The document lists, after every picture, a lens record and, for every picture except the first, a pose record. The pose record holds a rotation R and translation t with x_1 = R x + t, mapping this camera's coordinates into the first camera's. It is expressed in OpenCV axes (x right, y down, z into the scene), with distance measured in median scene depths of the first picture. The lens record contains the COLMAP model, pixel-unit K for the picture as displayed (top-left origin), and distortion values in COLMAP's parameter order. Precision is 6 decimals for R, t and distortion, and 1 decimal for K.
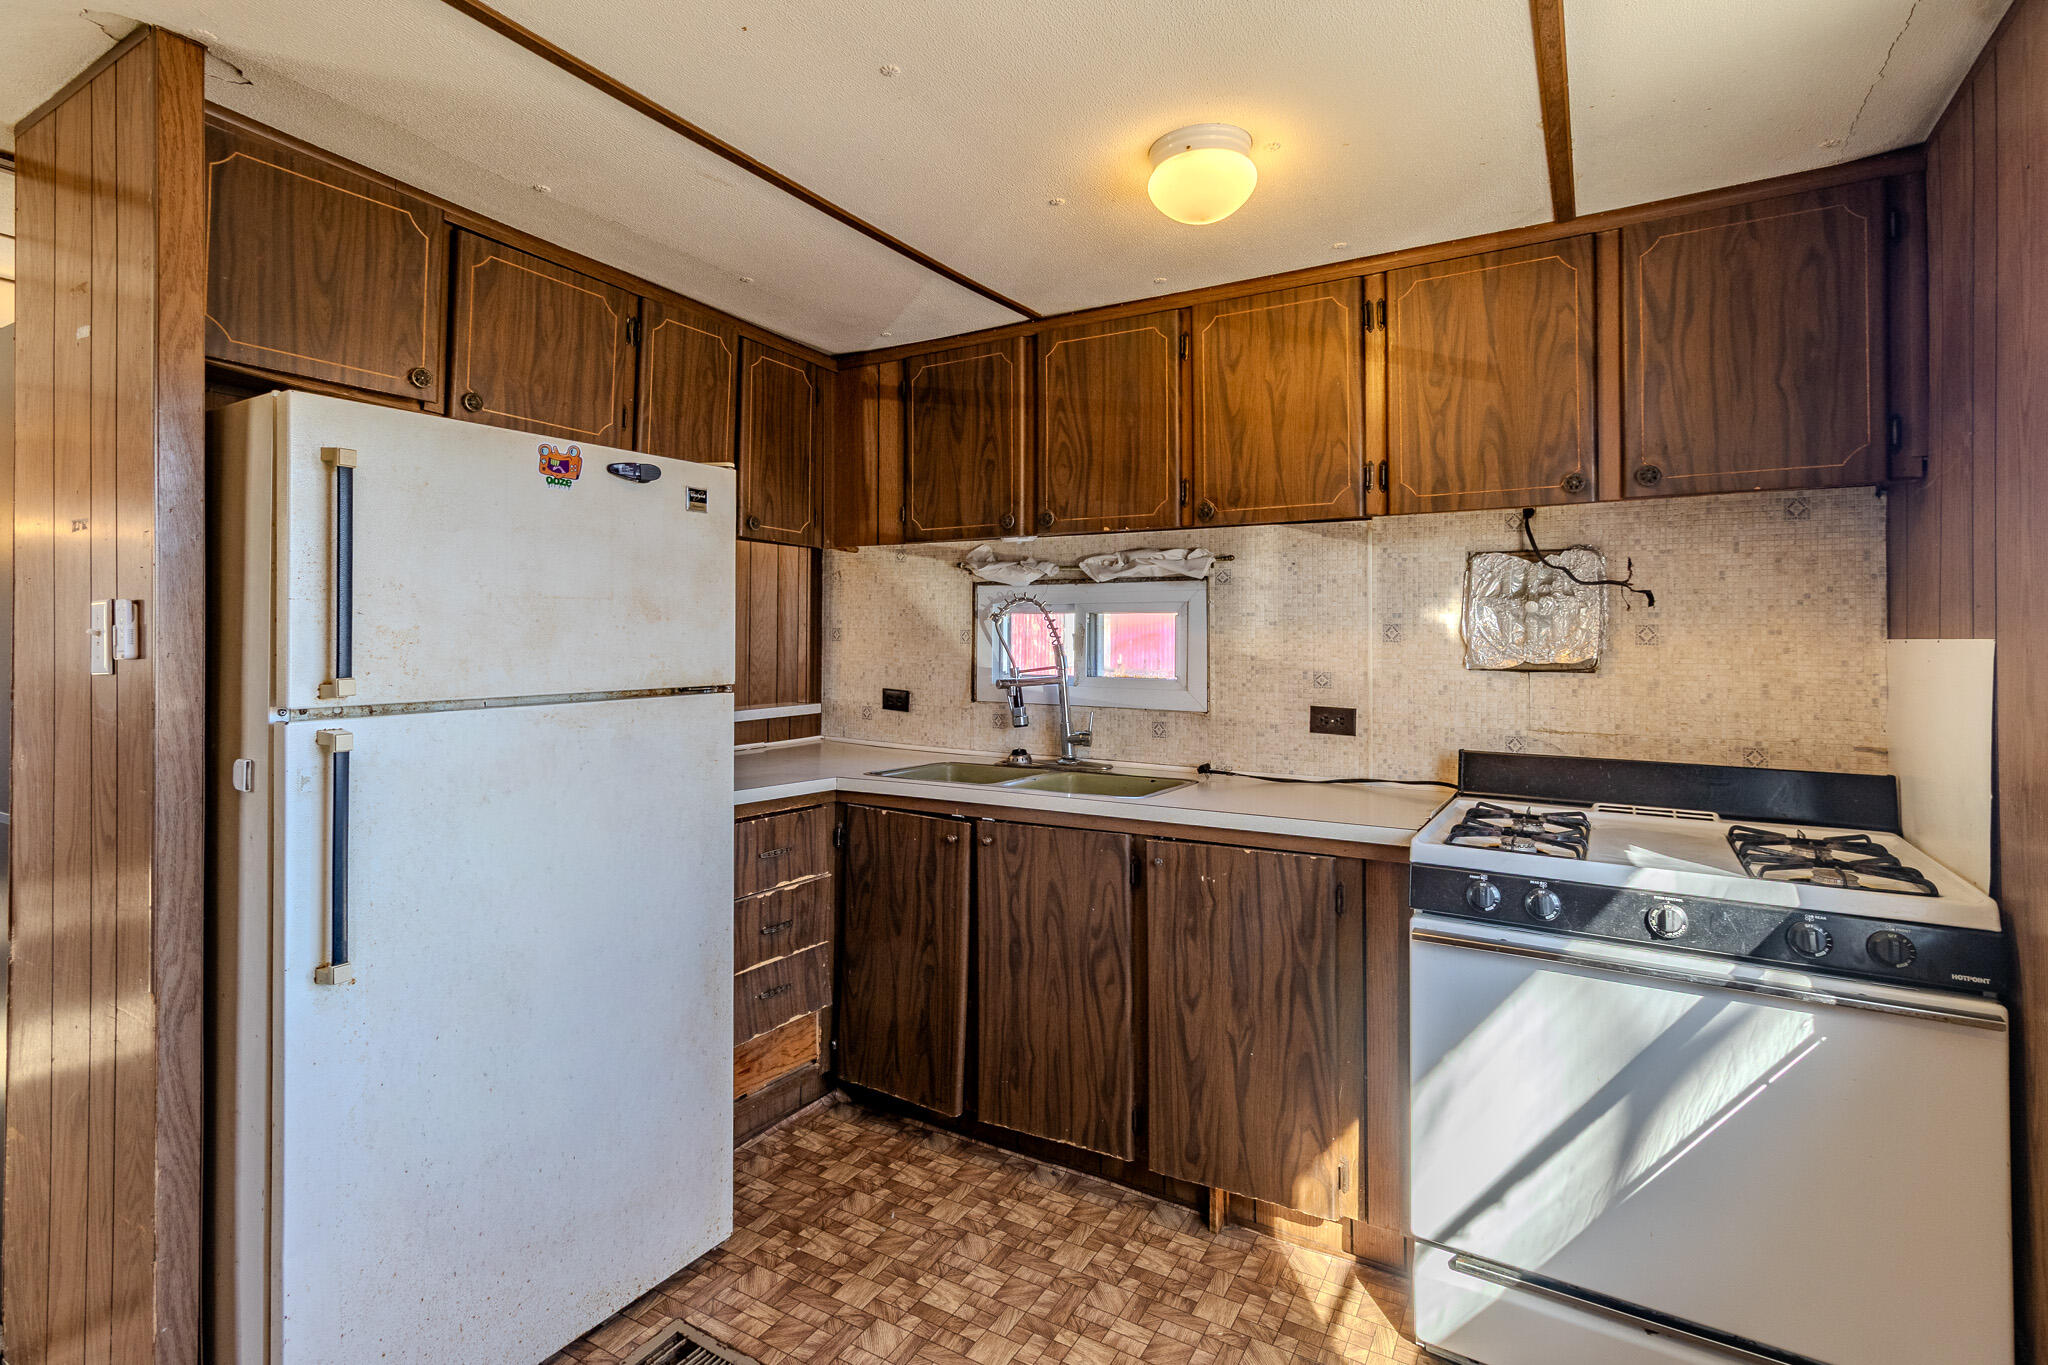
lens RADIAL K [[990.2, 0, 972.3], [0, 990.2, 605.9], [0, 0, 1]] dist [-0.000274, -0.000044]
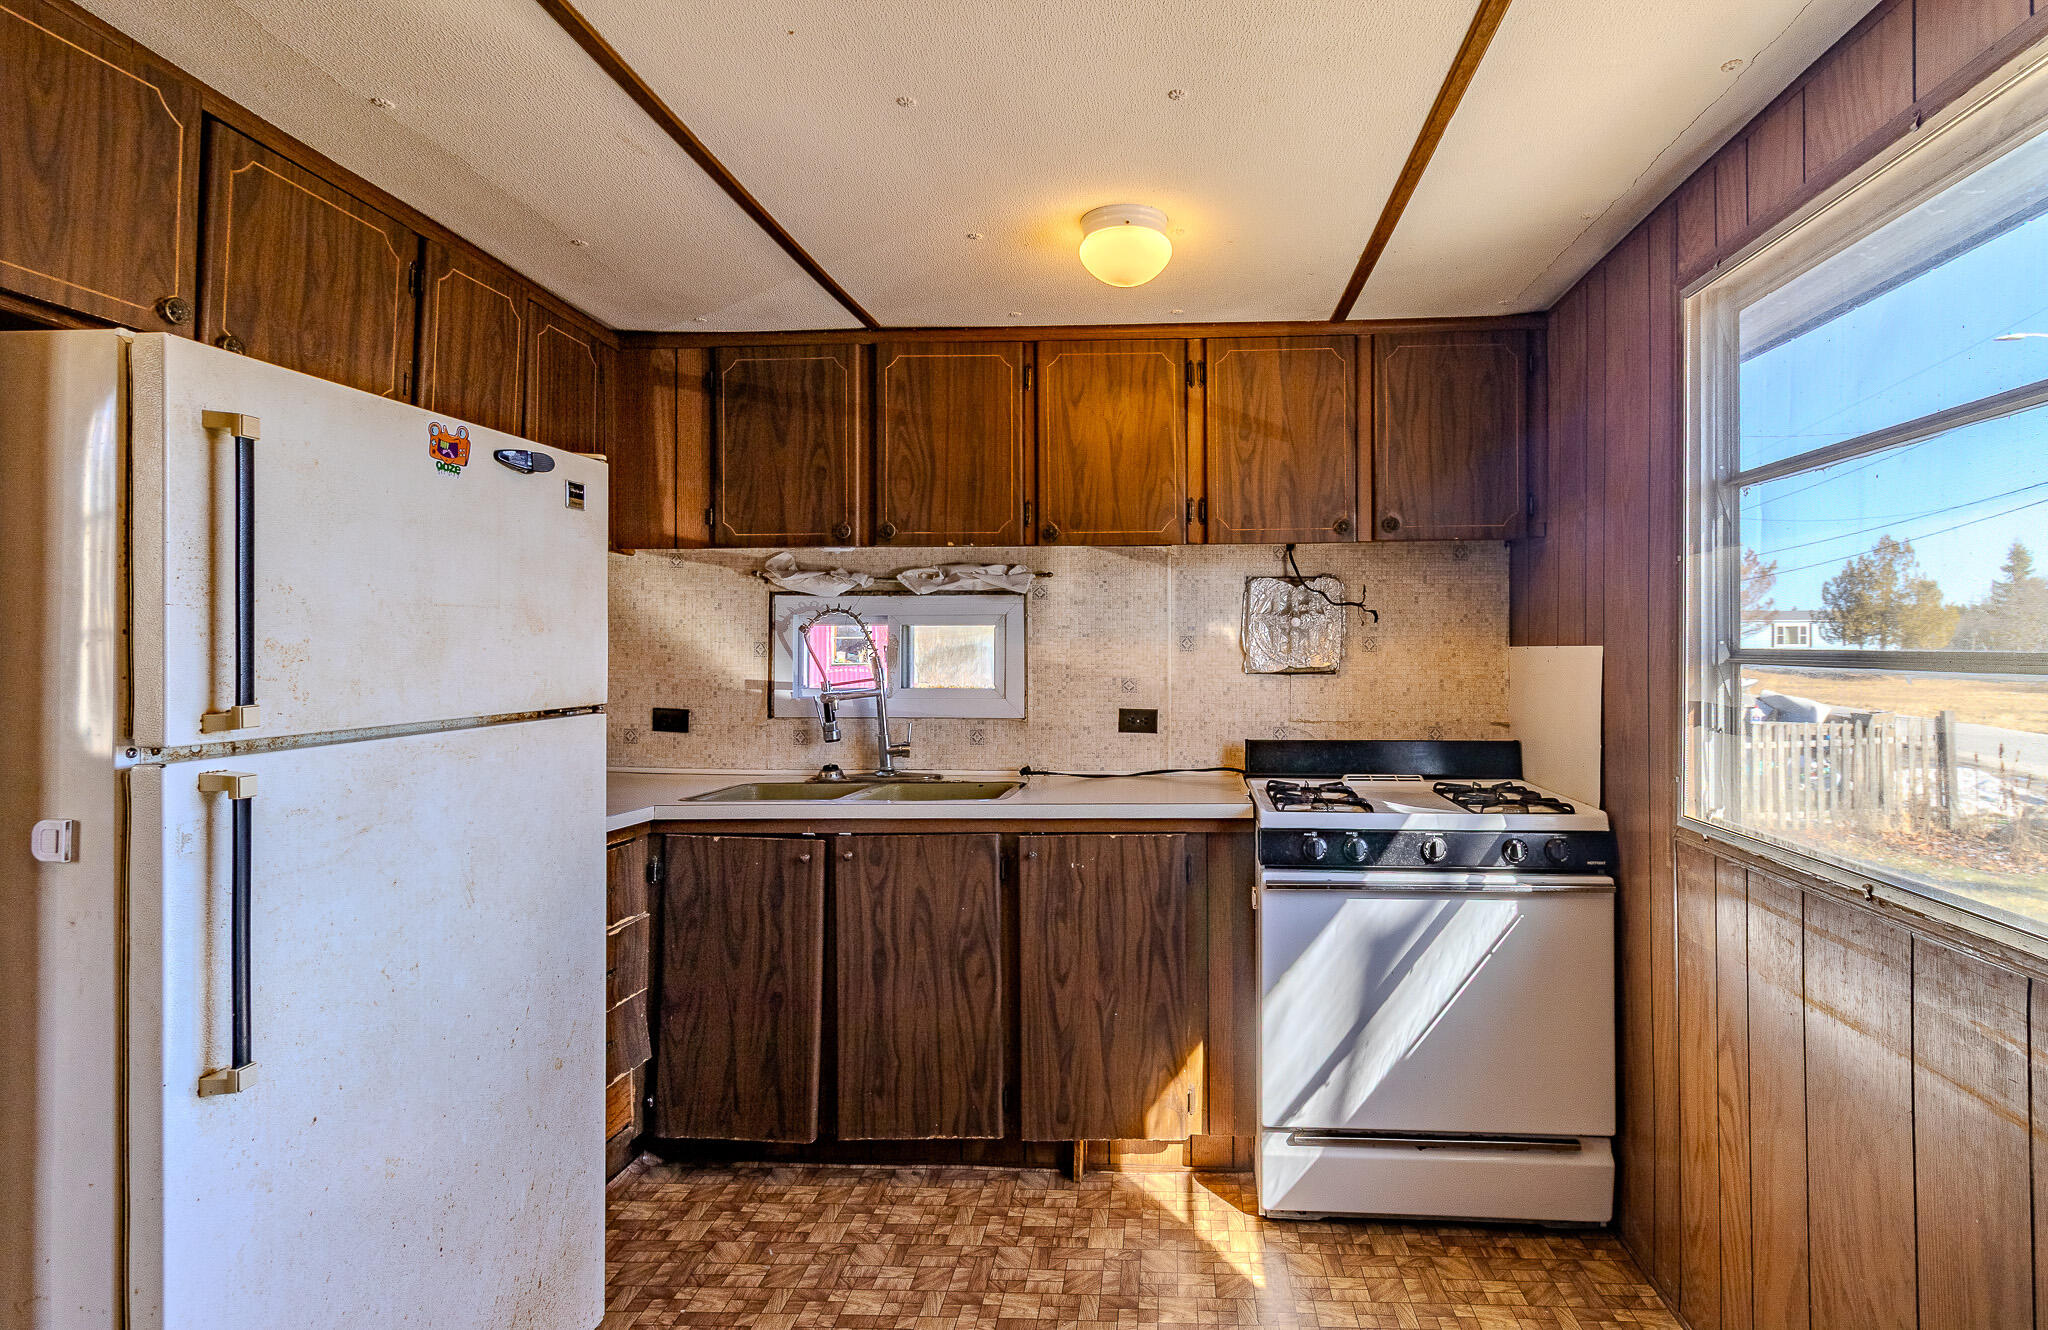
lens RADIAL K [[1054.1, 0, 1107.0], [0, 1054.1, 621.9], [0, 0, 1]] dist [-0.000031, -0.000343]
pose [[0.873770, 0.006169, 0.486301, -0.298009], [-0.008975, 0.999954, 0.003442, -0.001867], [-0.486257, -0.007372, 0.873785, -0.047071]]
